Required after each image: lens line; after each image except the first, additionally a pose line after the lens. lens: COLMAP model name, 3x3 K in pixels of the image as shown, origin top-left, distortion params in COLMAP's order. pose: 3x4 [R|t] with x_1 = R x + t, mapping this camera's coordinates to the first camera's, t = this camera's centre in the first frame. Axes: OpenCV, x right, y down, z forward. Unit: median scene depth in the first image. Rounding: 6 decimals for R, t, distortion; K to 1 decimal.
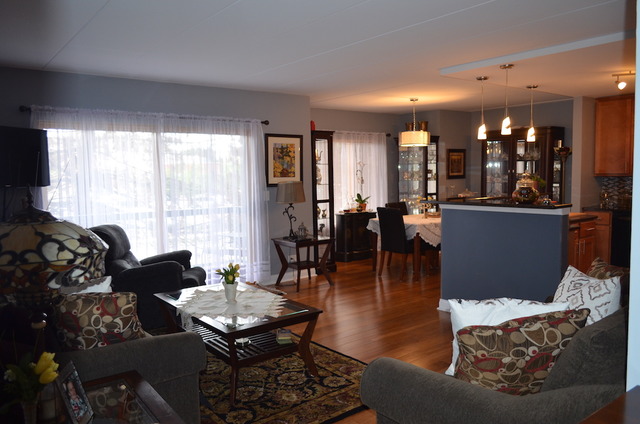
lens RADIAL K [[497.3, 0, 327.3], [0, 497.3, 214.6], [0, 0, 1]] dist [-0.012936, 0.005298]
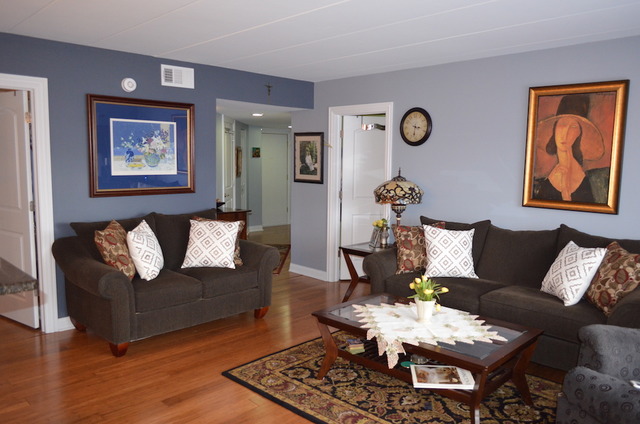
lens RADIAL K [[497.3, 0, 324.1], [0, 497.3, 215.4], [0, 0, 1]] dist [-0.012936, 0.005298]
pose [[-0.992192, 0.022019, -0.122761, 0.044425], [-0.003823, 0.978459, 0.206404, -0.104078], [0.124661, 0.205261, -0.970735, 1.050630]]
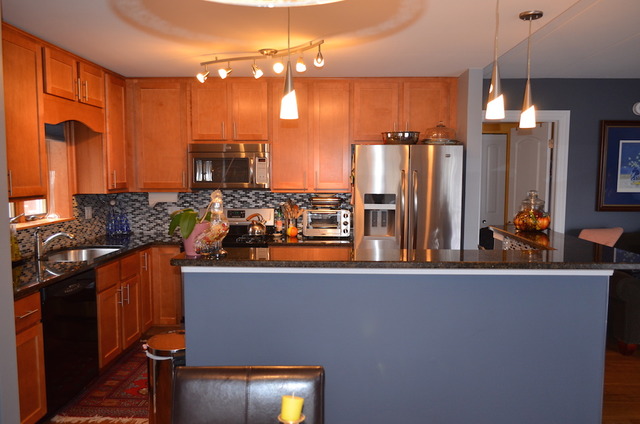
lens RADIAL K [[497.3, 0, 322.5], [0, 497.3, 208.3], [0, 0, 1]] dist [-0.012936, 0.005298]
pose [[-0.773548, -0.030084, 0.633023, 0.122231], [0.065679, 0.989688, 0.127293, -0.116713], [-0.630325, 0.140043, -0.763596, 1.202329]]
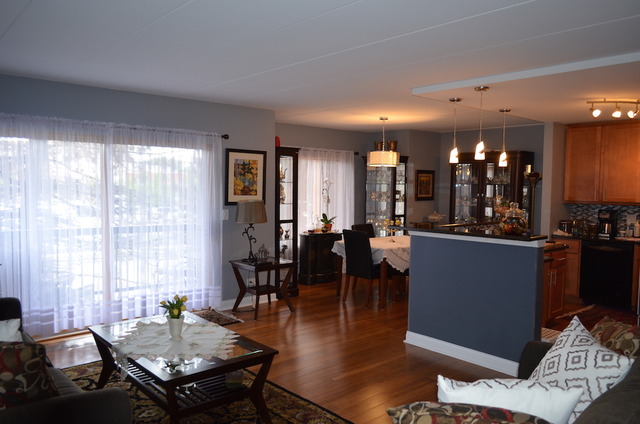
lens RADIAL K [[497.3, 0, 326.4], [0, 497.3, 214.2], [0, 0, 1]] dist [-0.012936, 0.005298]
pose [[0.997531, 0.027200, 0.064743, 0.006655], [-0.025299, 0.999230, -0.029993, -0.015571], [-0.065509, 0.028281, 0.997451, 0.055028]]
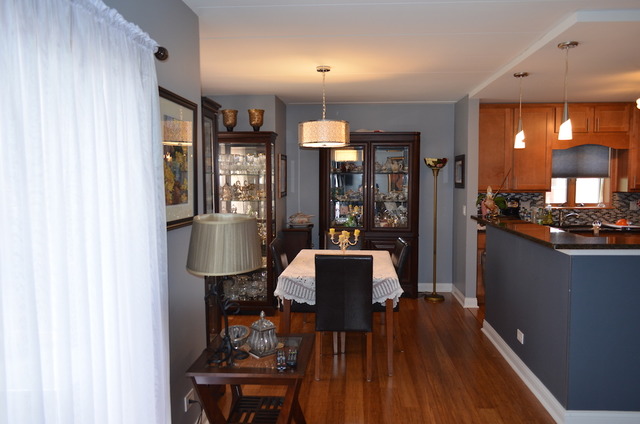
lens RADIAL K [[497.3, 0, 327.8], [0, 497.3, 214.2], [0, 0, 1]] dist [-0.012936, 0.005298]
pose [[0.662571, -0.041156, 0.747868, -0.312777], [0.058677, 0.998273, 0.002951, -0.063548], [-0.746697, 0.041928, 0.663841, 0.670407]]
